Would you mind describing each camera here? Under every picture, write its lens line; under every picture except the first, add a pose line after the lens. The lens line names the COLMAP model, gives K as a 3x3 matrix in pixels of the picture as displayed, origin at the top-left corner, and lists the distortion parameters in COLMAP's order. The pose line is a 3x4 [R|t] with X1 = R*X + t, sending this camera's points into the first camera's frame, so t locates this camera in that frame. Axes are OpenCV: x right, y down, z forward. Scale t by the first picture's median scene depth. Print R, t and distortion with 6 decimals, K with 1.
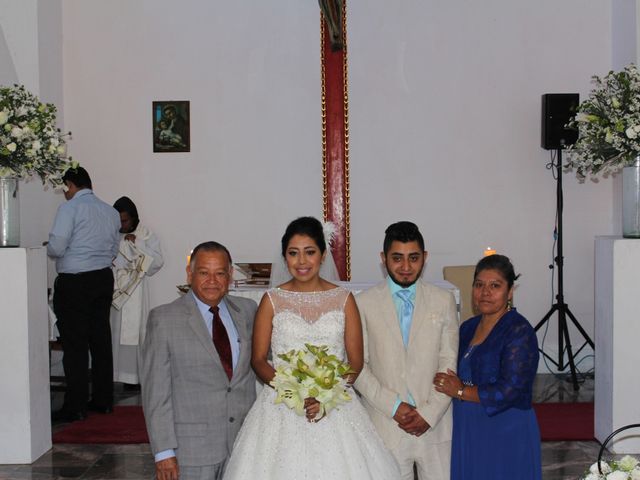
lens RADIAL K [[1009.2, 0, 320.0], [0, 1009.2, 240.0], [0, 0, 1]] dist [-0.066372, 0.137770]
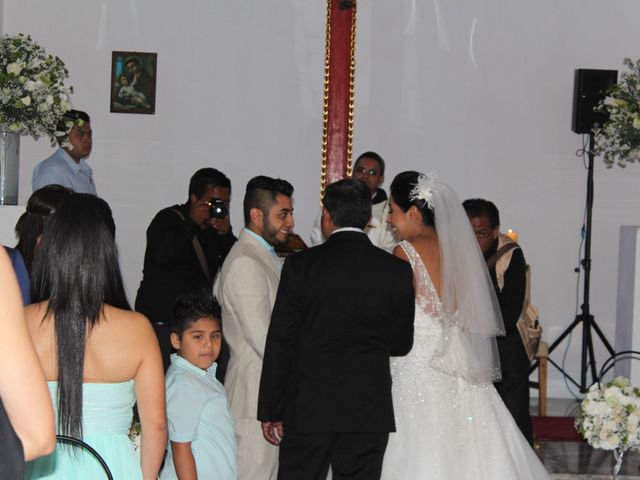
lens RADIAL K [[1944.0, 0, 320.0], [0, 1944.0, 240.0], [0, 0, 1]] dist [0.135544, -1.100032]
pose [[0.995382, 0.047450, 0.083442, -0.136794], [-0.045054, 0.998523, -0.030371, 0.065686], [-0.084760, 0.026471, 0.996050, -0.681789]]
